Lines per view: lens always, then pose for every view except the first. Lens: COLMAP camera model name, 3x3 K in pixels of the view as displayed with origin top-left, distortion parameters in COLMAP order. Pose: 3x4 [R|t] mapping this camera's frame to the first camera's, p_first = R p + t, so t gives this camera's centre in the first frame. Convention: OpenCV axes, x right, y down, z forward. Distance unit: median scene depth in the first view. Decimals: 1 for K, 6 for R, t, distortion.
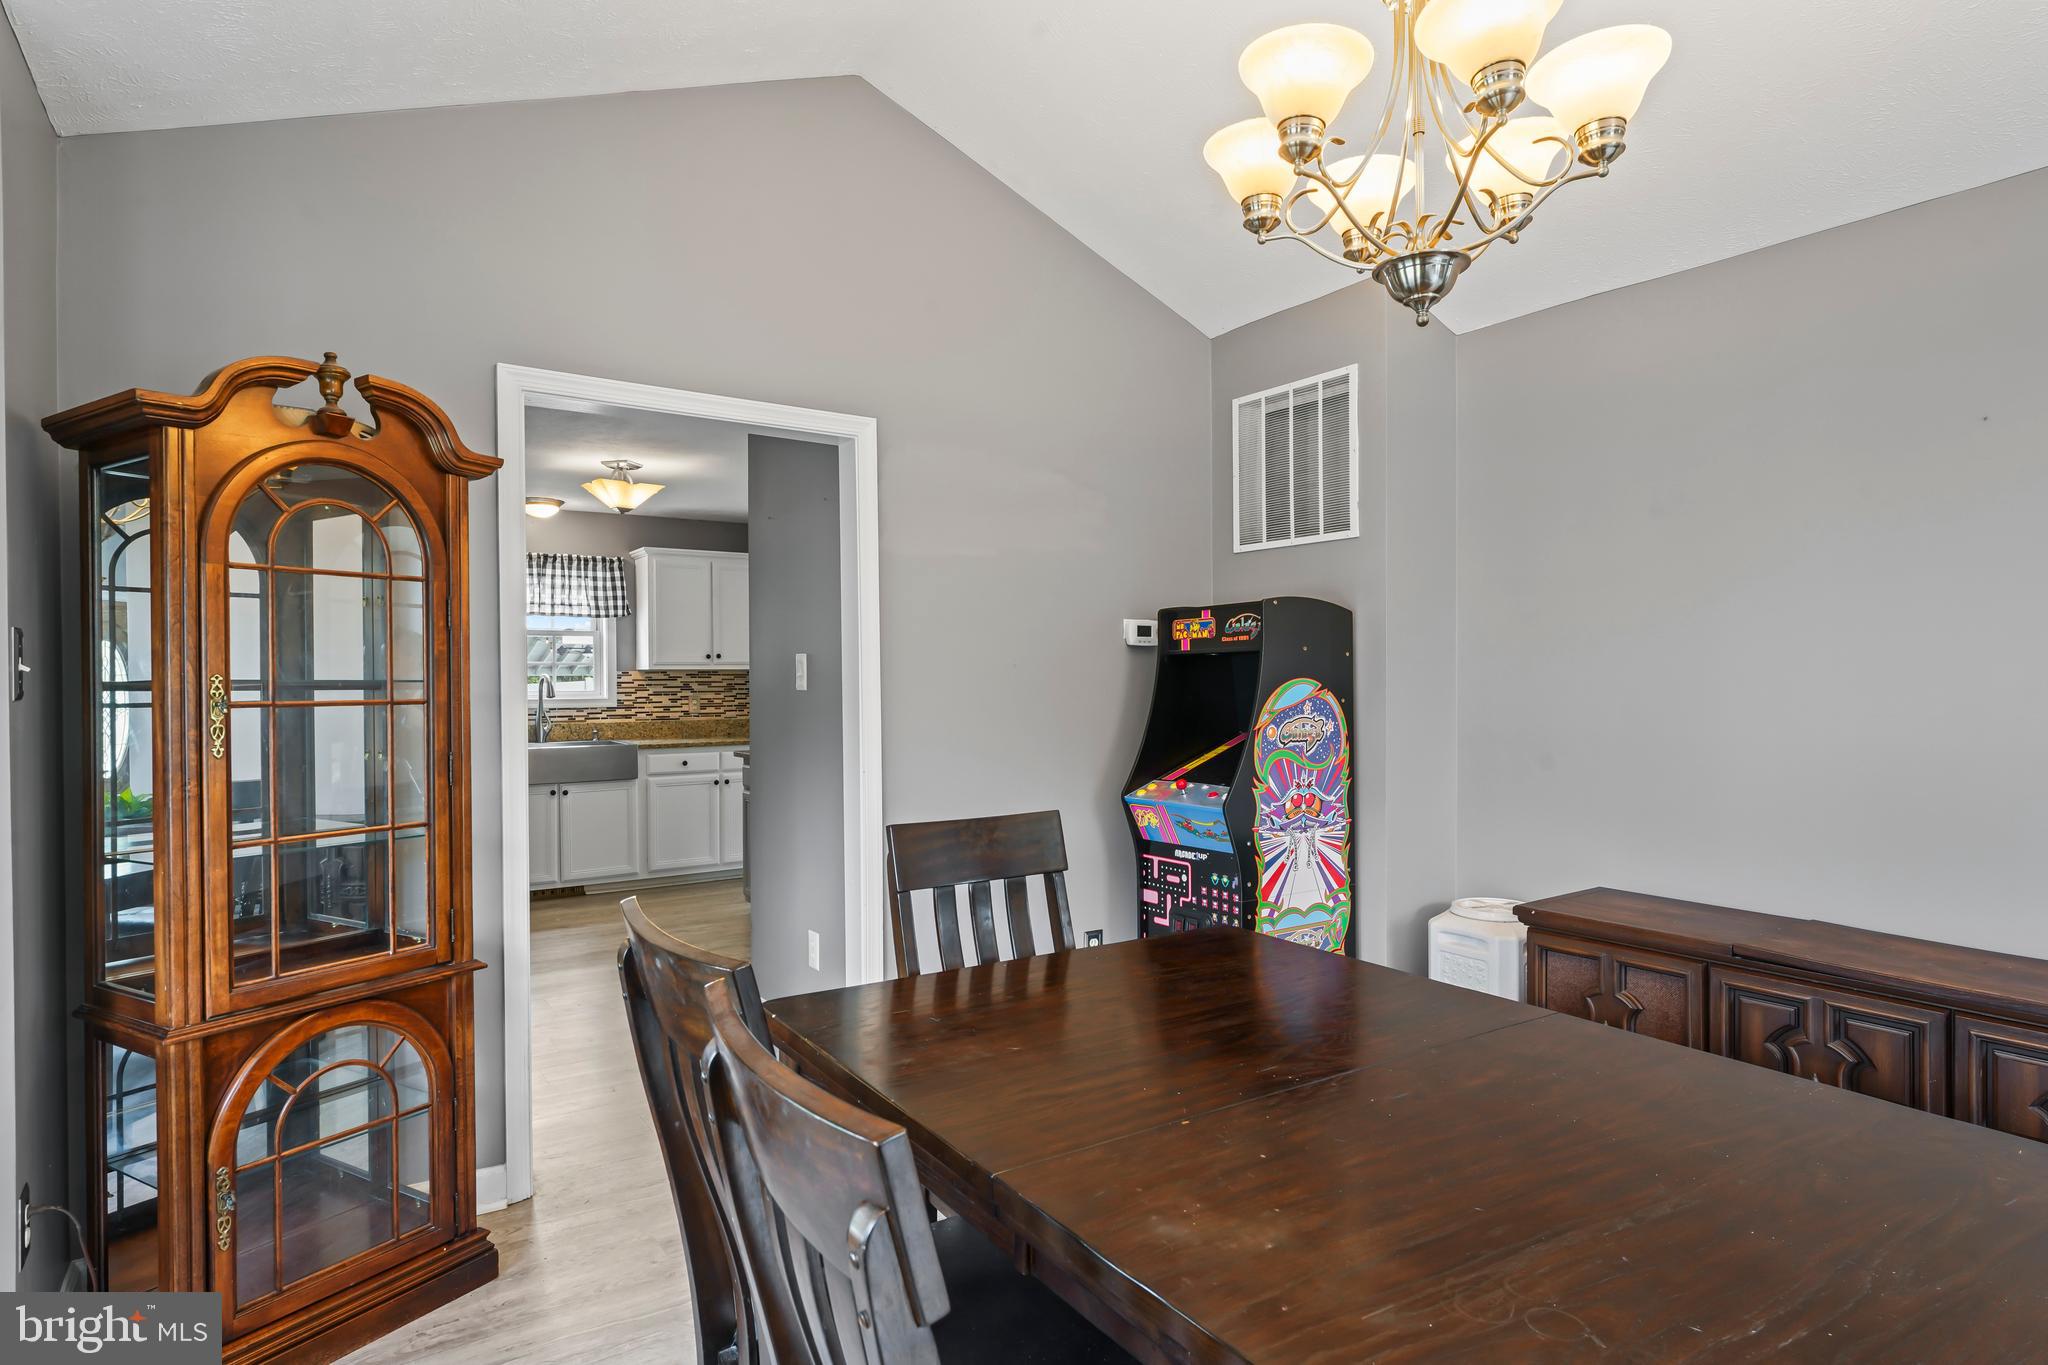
lens RADIAL K [[1099.1, 0, 1017.5], [0, 1099.1, 685.3], [0, 0, 1]] dist [-0.000112, -0.000630]
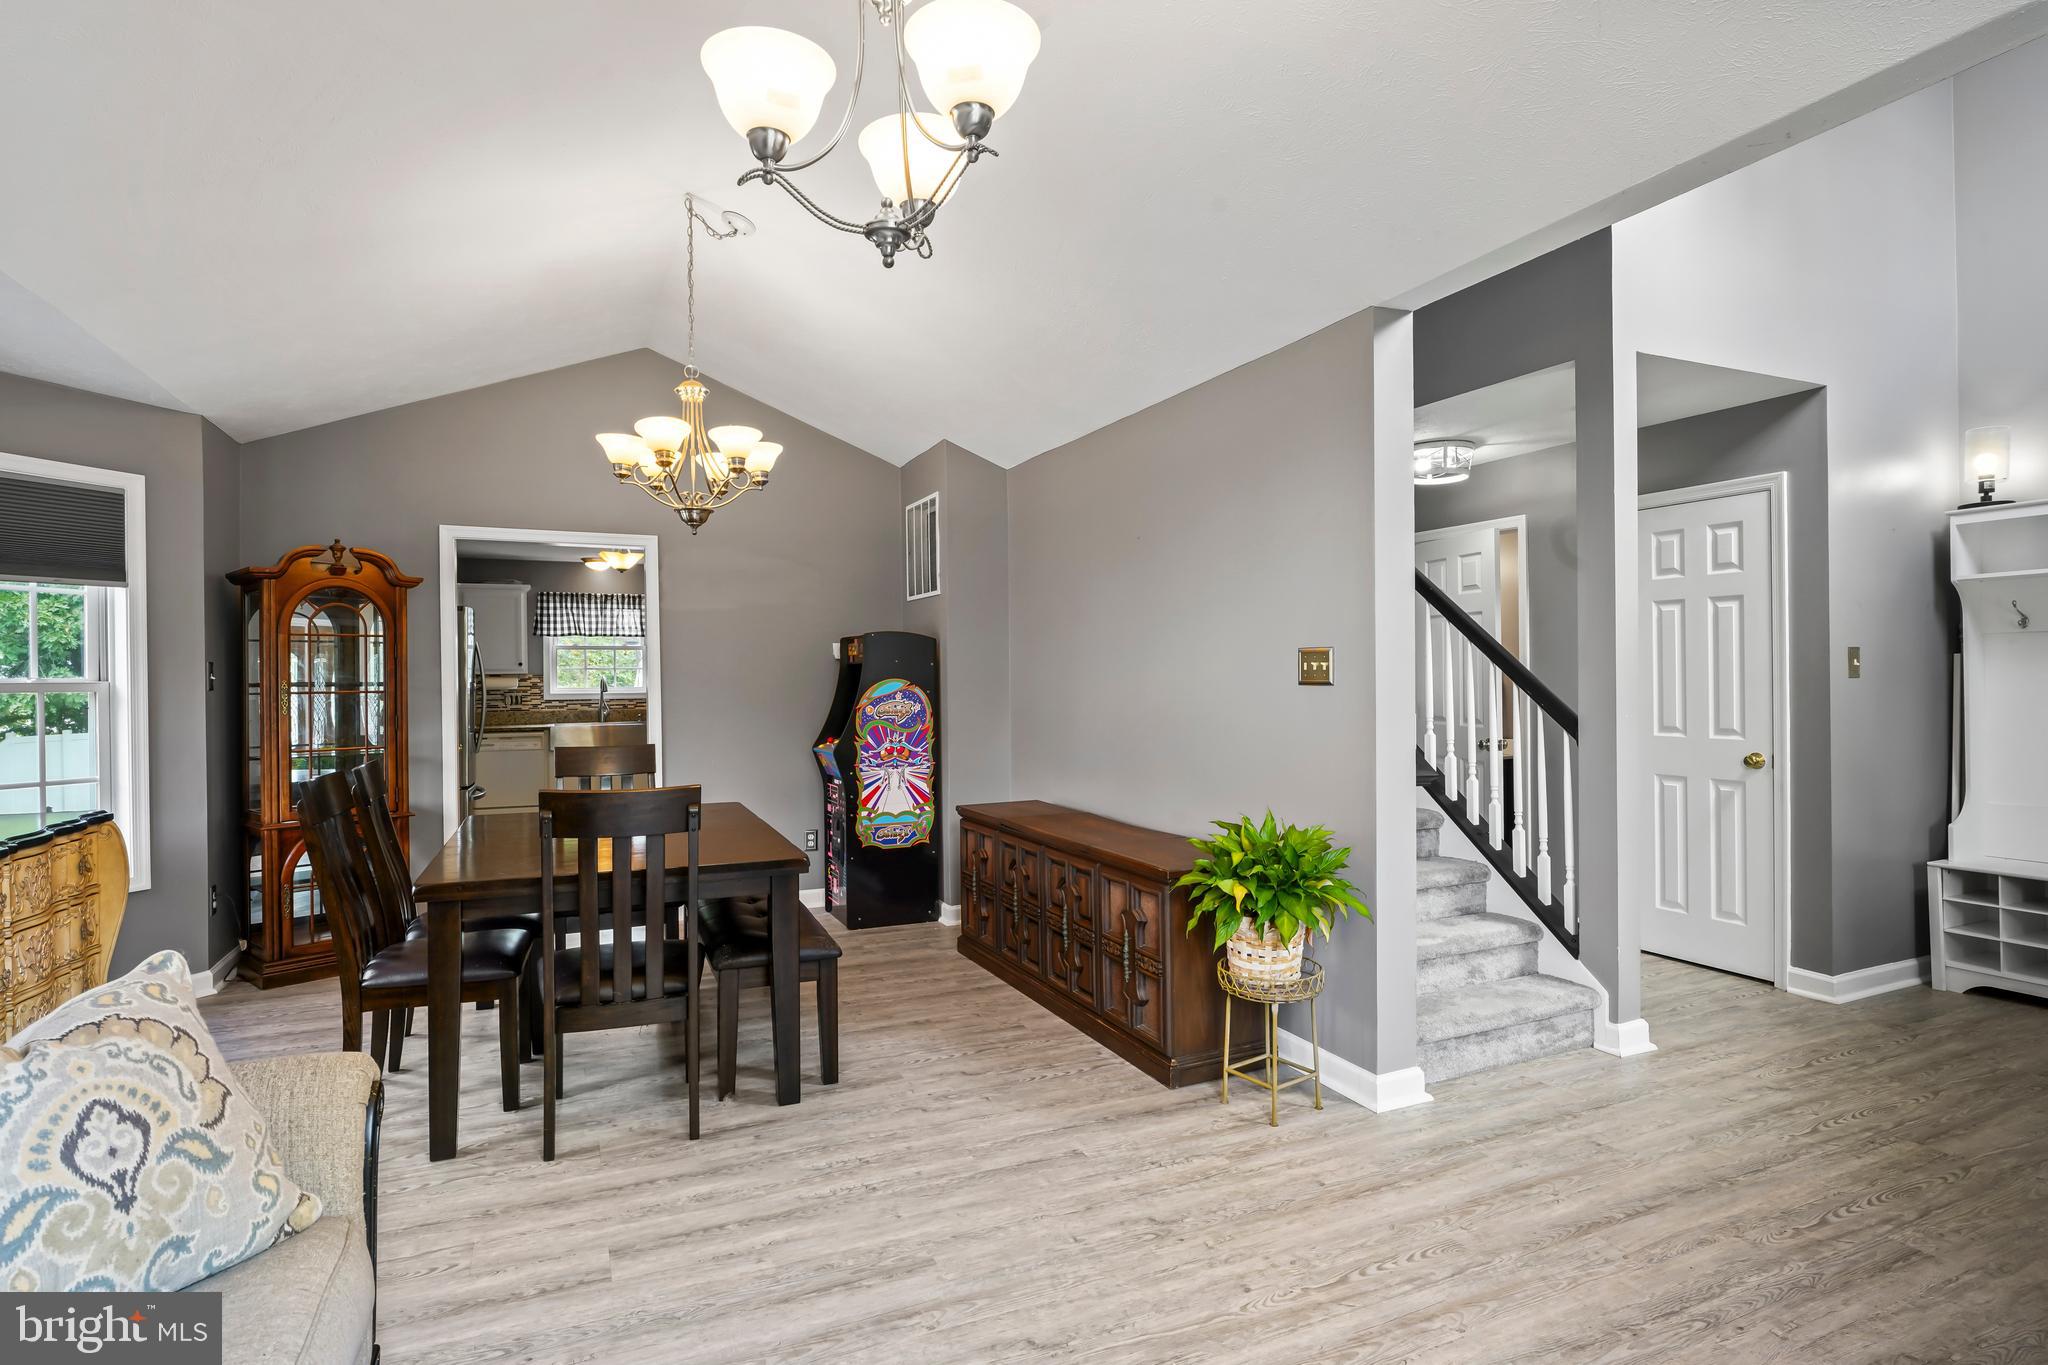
lens RADIAL K [[1031.9, 0, 1010.5], [0, 1031.9, 676.8], [0, 0, 1]] dist [-0.006965, 0.001165]
pose [[0.985712, -0.003404, -0.168408, 0.707915], [0.002529, 0.999982, -0.005410, -0.000205], [0.168423, 0.004907, 0.985703, -0.554813]]
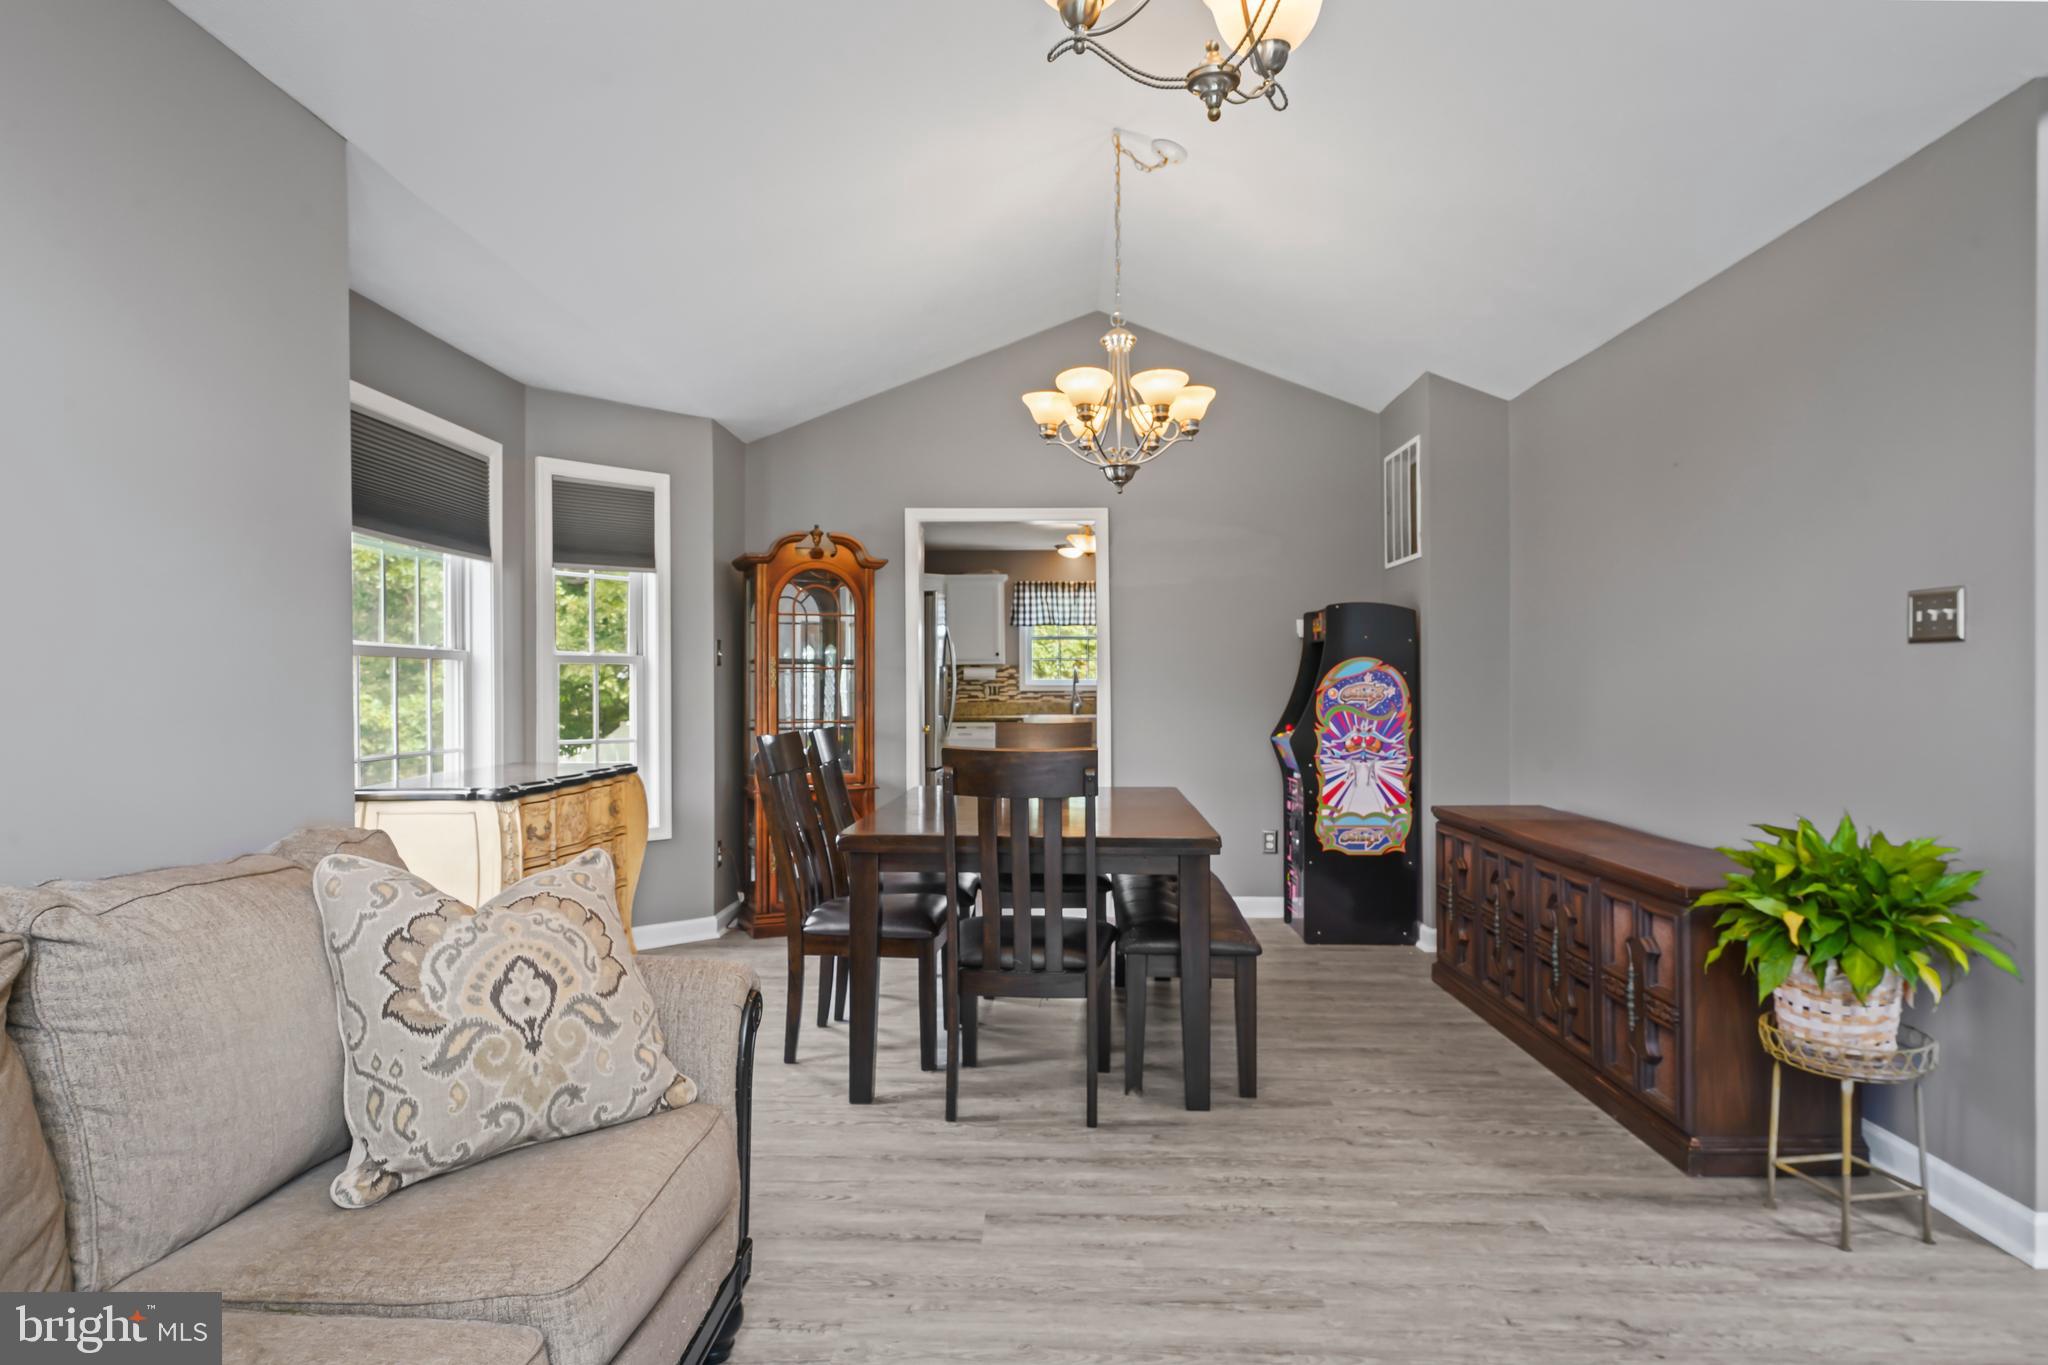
lens RADIAL K [[1151.0, 0, 1024.0], [0, 1151.0, 682.5], [0, 0, 1]] dist [0.005943, 0.000644]
pose [[0.817108, 0.001338, -0.576483, 0.776184], [-0.004683, 0.999980, -0.004317, 0.035882], [0.576465, 0.006227, 0.817098, -0.519958]]
